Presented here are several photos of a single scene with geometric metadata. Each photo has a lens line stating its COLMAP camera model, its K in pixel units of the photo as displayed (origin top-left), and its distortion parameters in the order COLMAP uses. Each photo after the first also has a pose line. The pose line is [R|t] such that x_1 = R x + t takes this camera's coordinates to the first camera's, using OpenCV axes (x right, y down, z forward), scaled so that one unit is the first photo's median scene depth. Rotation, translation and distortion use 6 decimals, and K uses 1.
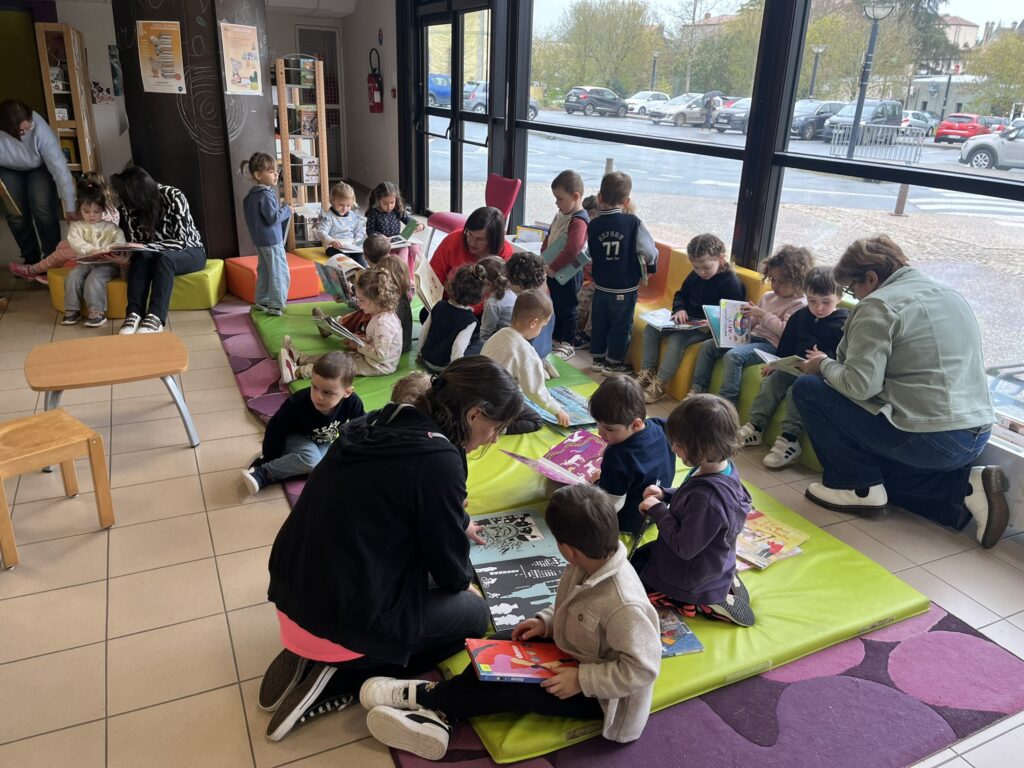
lens RADIAL K [[769.5, 0, 520.8], [0, 769.5, 375.8], [0, 0, 1]] dist [0.081405, -0.107877]
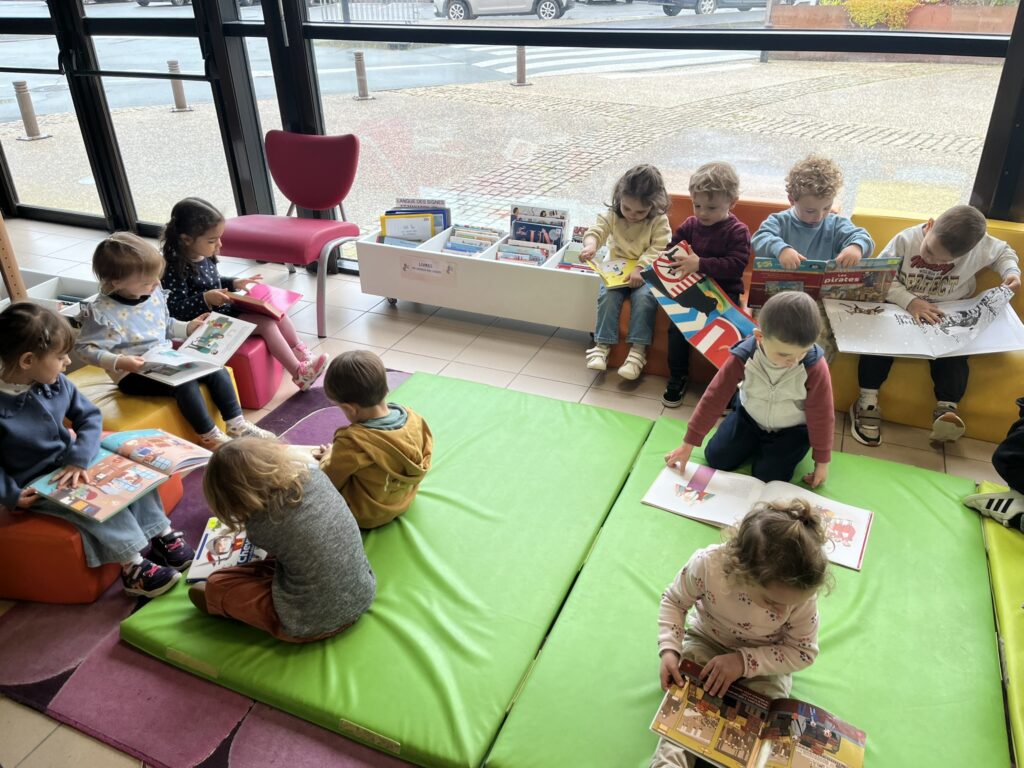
lens RADIAL K [[793.9, 0, 512.0], [0, 793.9, 384.0], [0, 0, 1]] dist [-0.004755, -0.001344]
pose [[0.753259, -0.362909, 0.548541, -0.255601], [0.276078, 0.931429, 0.237111, -0.163440], [-0.596977, -0.027166, 0.801798, 0.406153]]
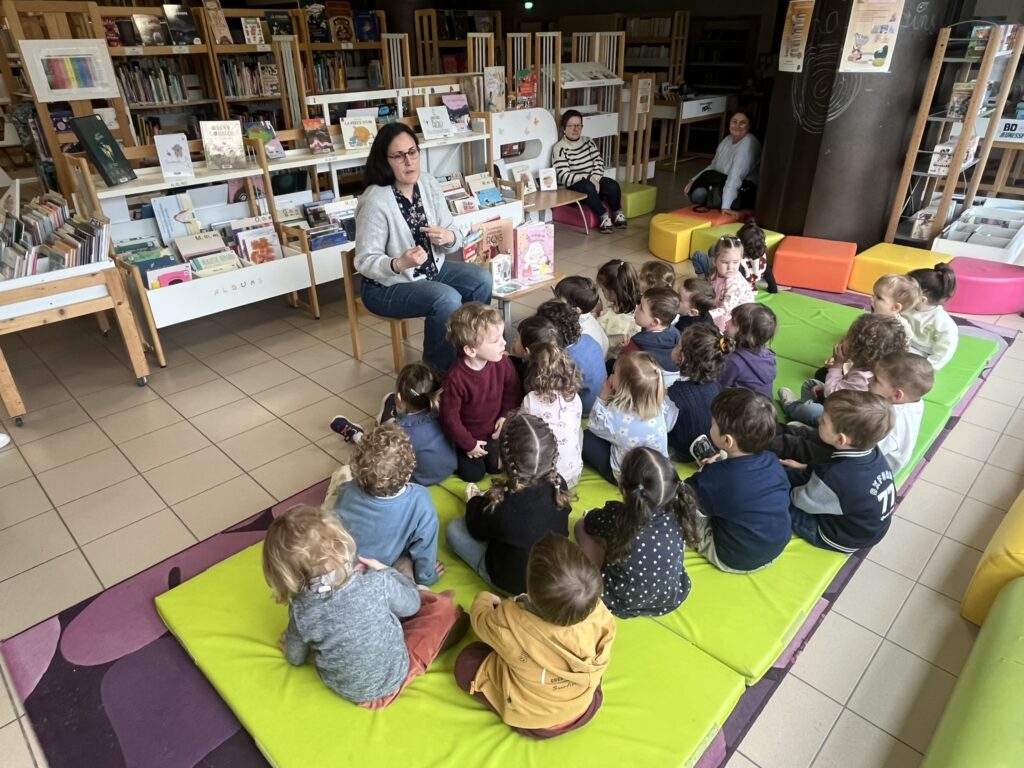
lens RADIAL K [[642.9, 0, 512.0], [0, 642.9, 384.0], [0, 0, 1]] dist [0.003393, -0.006003]
pose [[0.332459, 0.404874, -0.851791, 0.238856], [-0.304695, 0.900842, 0.309264, -0.094218], [0.892542, 0.156719, 0.422856, 0.251033]]
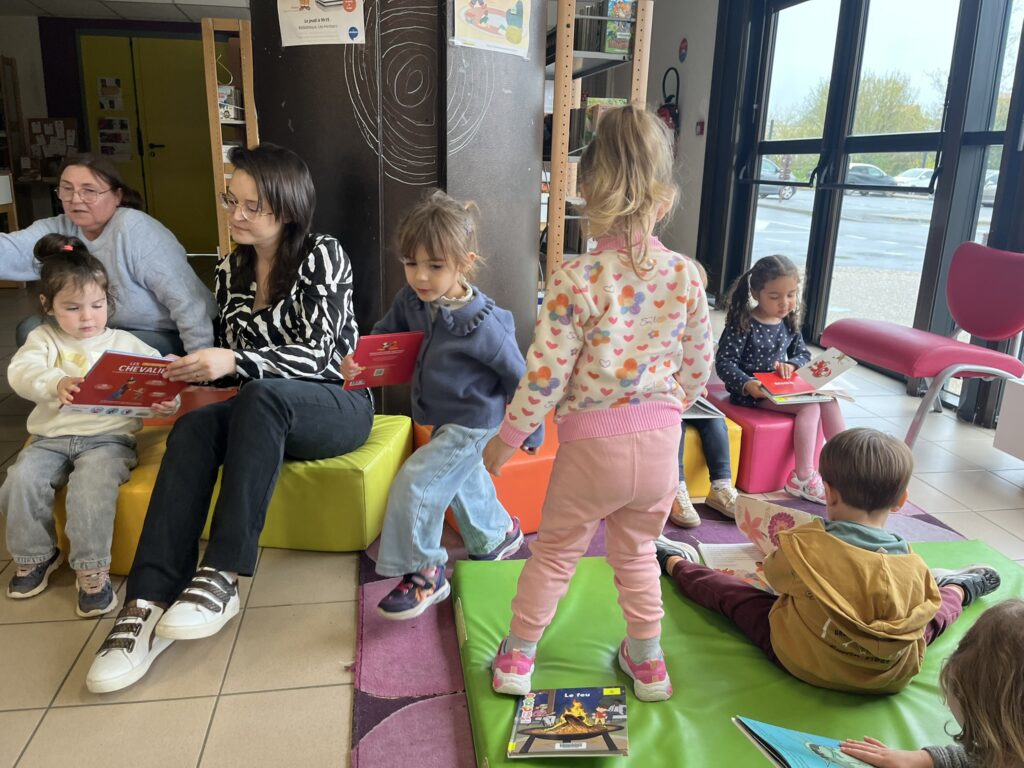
lens RADIAL K [[767.4, 0, 507.0], [0, 767.4, 384.6], [0, 0, 1]] dist [0.010991, 0.001047]
pose [[0.958732, 0.065361, -0.276697, -0.156385], [-0.090130, 0.992890, -0.077754, -0.104025], [0.269648, 0.099484, 0.957806, 0.443473]]
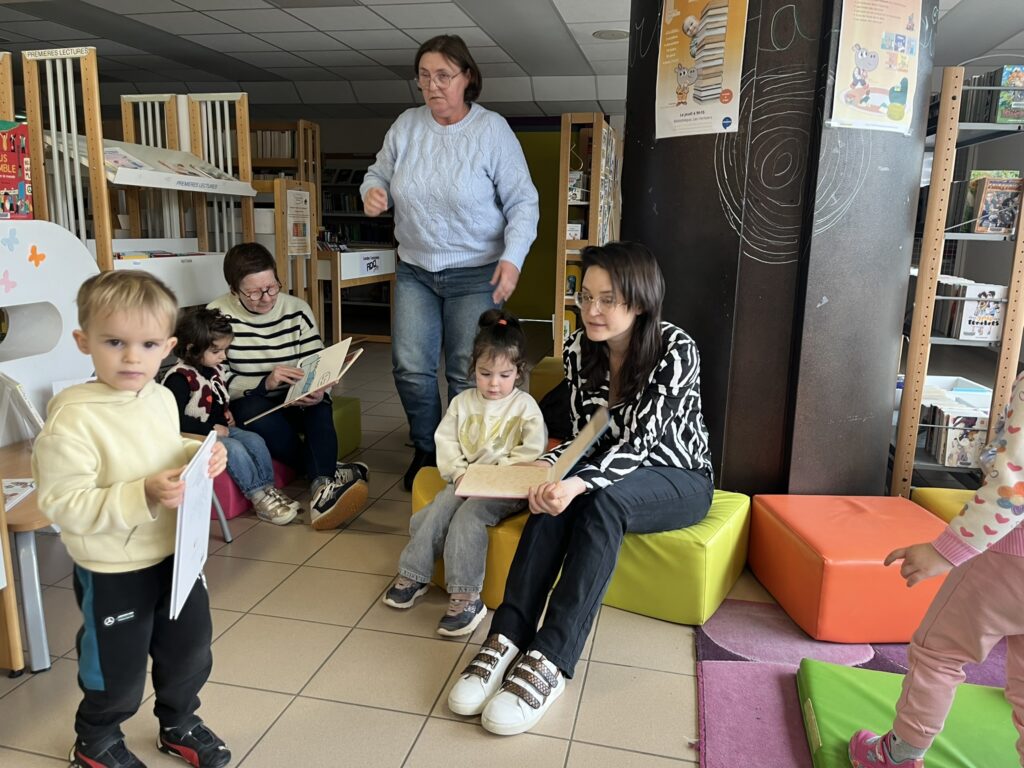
lens RADIAL K [[763.3, 0, 507.1], [0, 763.3, 379.1], [0, 0, 1]] dist [0.088185, -0.119672]
pose [[0.779342, 0.096221, -0.619167, -0.170099], [-0.210133, 0.971052, -0.113588, -0.101495], [0.590314, 0.218631, 0.777001, 0.425797]]
